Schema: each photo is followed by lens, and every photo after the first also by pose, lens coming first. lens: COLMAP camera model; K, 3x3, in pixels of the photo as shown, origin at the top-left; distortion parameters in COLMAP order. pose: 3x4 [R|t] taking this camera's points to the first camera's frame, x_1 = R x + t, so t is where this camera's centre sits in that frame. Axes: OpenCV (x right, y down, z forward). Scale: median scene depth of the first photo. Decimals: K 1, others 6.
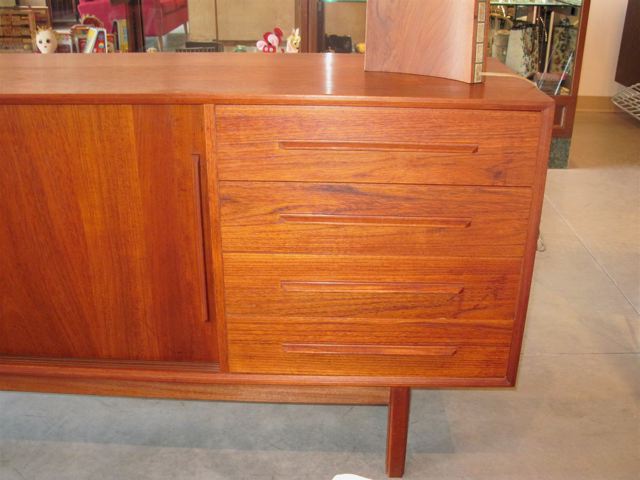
lens RADIAL K [[664.5, 0, 320.0], [0, 664.5, 240.0], [0, 0, 1]] dist [-0.194571, 0.205144]
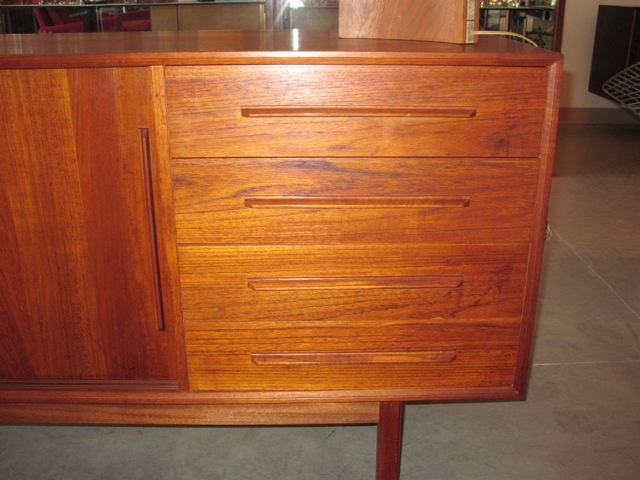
lens RADIAL K [[664.5, 0, 320.0], [0, 664.5, 240.0], [0, 0, 1]] dist [-0.194571, 0.205144]
pose [[0.998742, -0.024793, 0.043583, -0.002448], [0.026874, 0.998494, -0.047818, 0.056023], [-0.042332, 0.048930, 0.997905, 0.152091]]
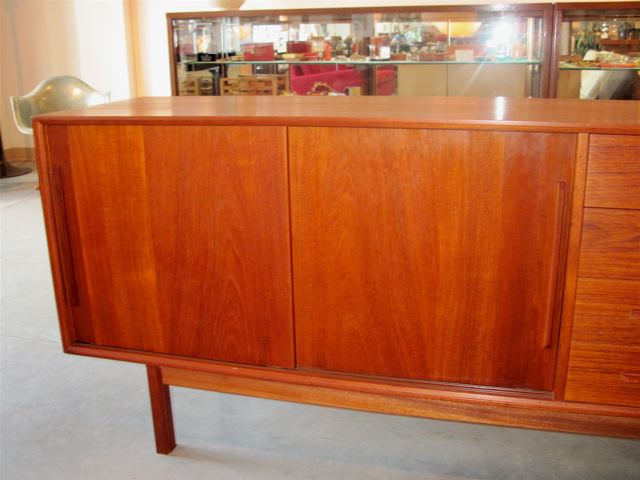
lens RADIAL K [[661.9, 0, 320.0], [0, 661.9, 240.0], [0, 0, 1]] dist [-0.208263, 0.209409]
pose [[0.971283, 0.037976, -0.234876, -0.300108], [-0.065914, 0.991489, -0.112268, 0.098366], [0.228614, 0.124526, 0.965520, -0.071891]]
